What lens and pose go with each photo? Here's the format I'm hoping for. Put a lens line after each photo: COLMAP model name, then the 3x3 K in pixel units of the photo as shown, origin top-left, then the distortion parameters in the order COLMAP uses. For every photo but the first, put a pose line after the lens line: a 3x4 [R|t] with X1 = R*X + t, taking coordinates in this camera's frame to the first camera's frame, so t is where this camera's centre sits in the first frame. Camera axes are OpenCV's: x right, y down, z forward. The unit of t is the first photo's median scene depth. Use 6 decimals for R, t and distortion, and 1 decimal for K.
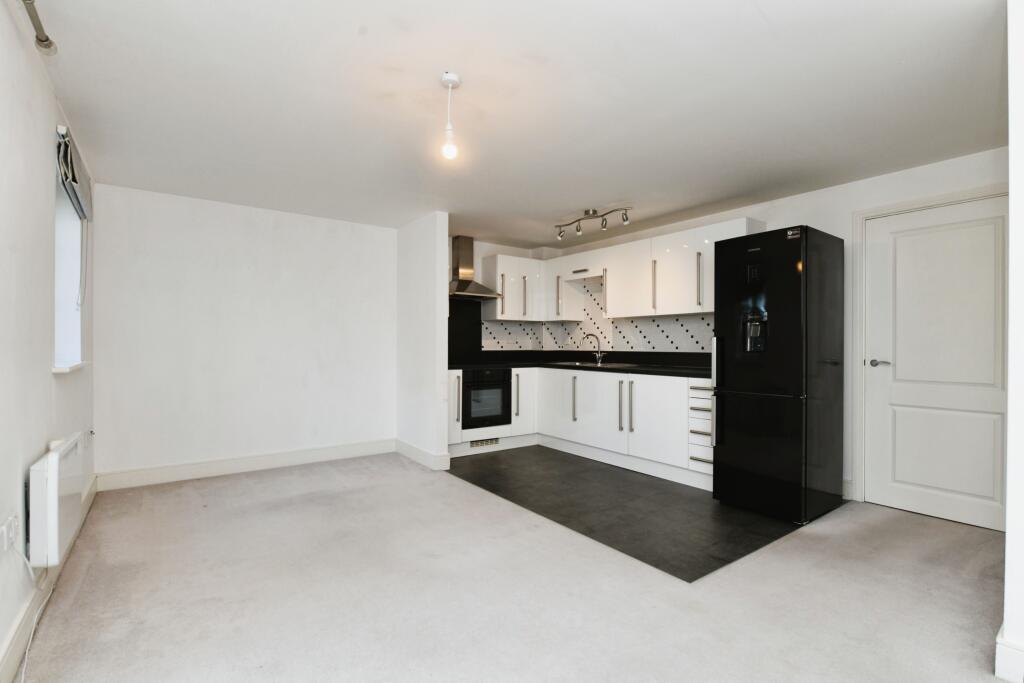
lens RADIAL K [[481.1, 0, 521.5], [0, 481.1, 350.9], [0, 0, 1]] dist [-0.025692, -0.000071]
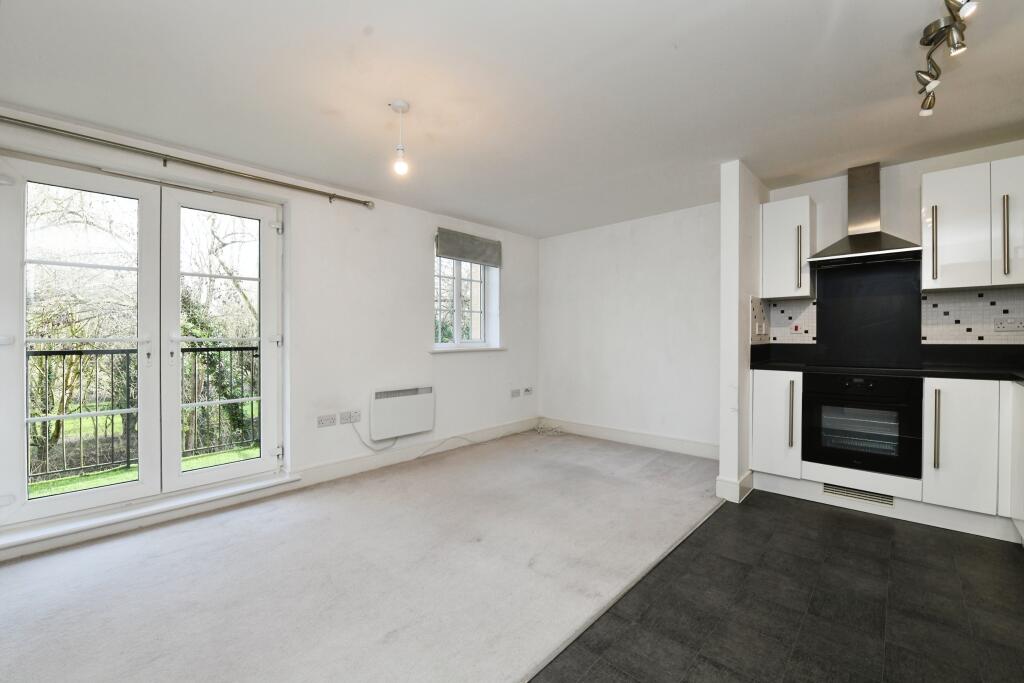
lens RADIAL K [[417.2, 0, 505.0], [0, 417.2, 341.3], [0, 0, 1]] dist [-0.007440, -0.001093]
pose [[0.170308, 0.003782, -0.985384, 0.372687], [-0.002171, 0.999992, 0.003462, -0.006045], [0.985388, 0.001550, 0.170315, 0.466293]]
